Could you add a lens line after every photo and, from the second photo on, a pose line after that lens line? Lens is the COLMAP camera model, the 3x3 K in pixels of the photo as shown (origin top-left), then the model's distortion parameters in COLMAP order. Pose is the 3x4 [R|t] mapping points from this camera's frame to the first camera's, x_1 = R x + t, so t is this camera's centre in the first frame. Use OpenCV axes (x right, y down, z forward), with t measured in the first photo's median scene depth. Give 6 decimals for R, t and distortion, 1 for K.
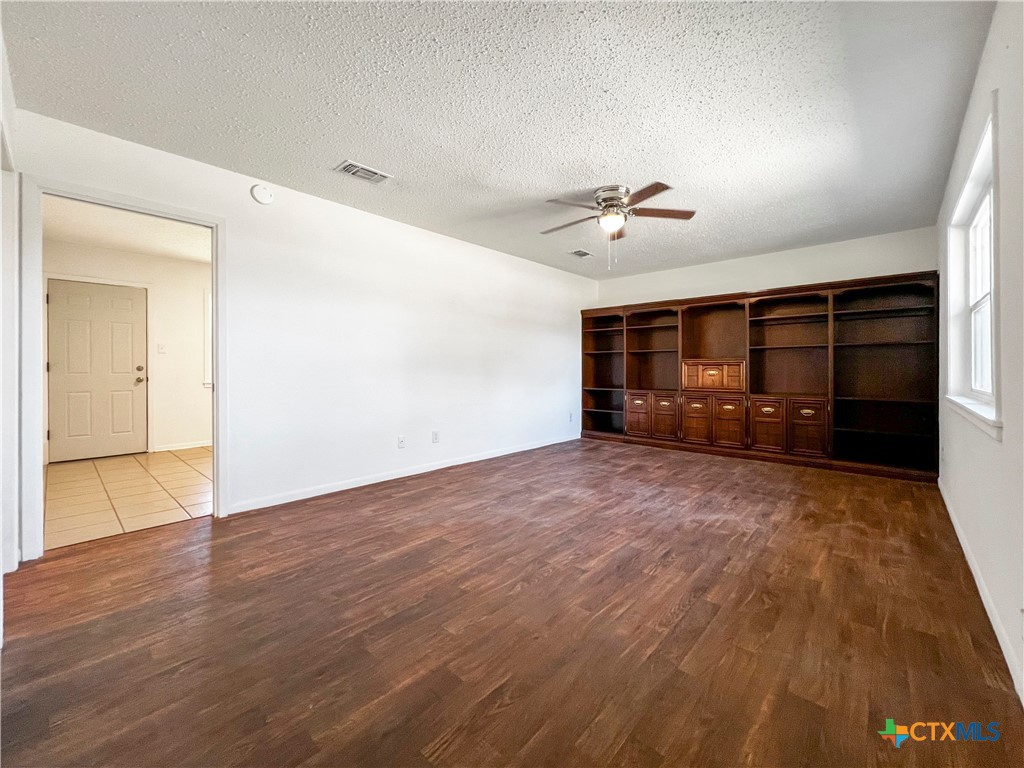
lens RADIAL K [[421.1, 0, 512.0], [0, 421.1, 384.0], [0, 0, 1]] dist [-0.066272, 0.000073]
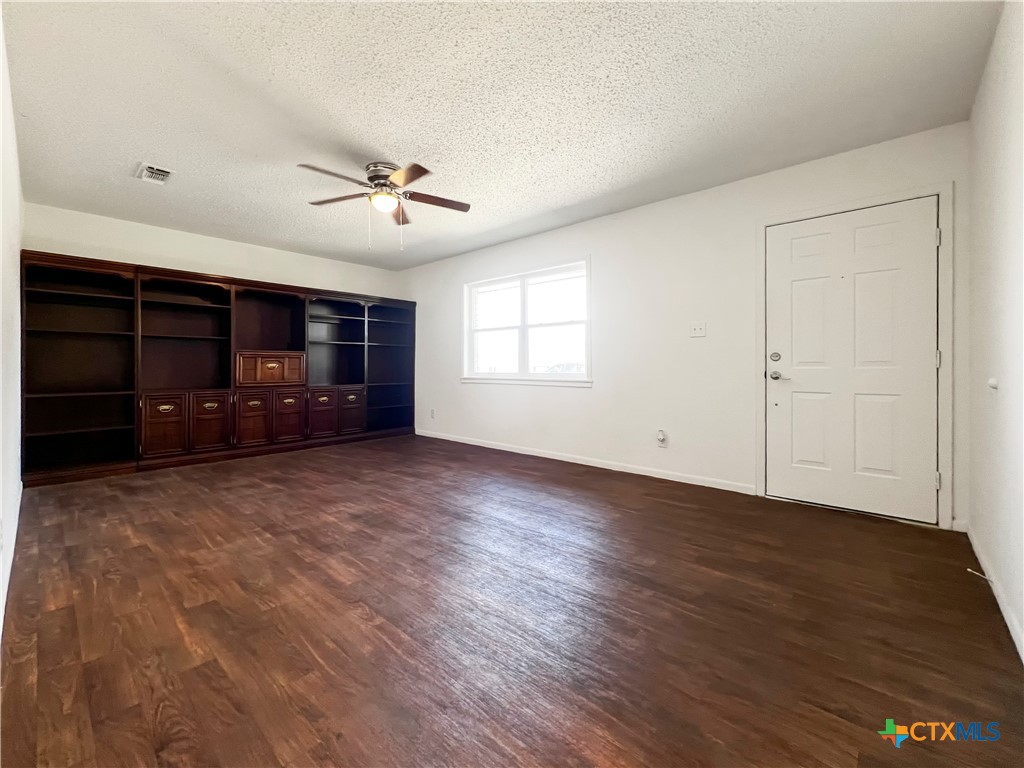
lens RADIAL K [[421.2, 0, 512.0], [0, 421.2, 384.0], [0, 0, 1]] dist [0.000485, 0.000000]
pose [[-0.008093, -0.046882, 0.998868, -0.557366], [0.031412, 0.998395, 0.047114, -0.016805], [-0.999474, 0.031758, -0.006607, 0.548097]]
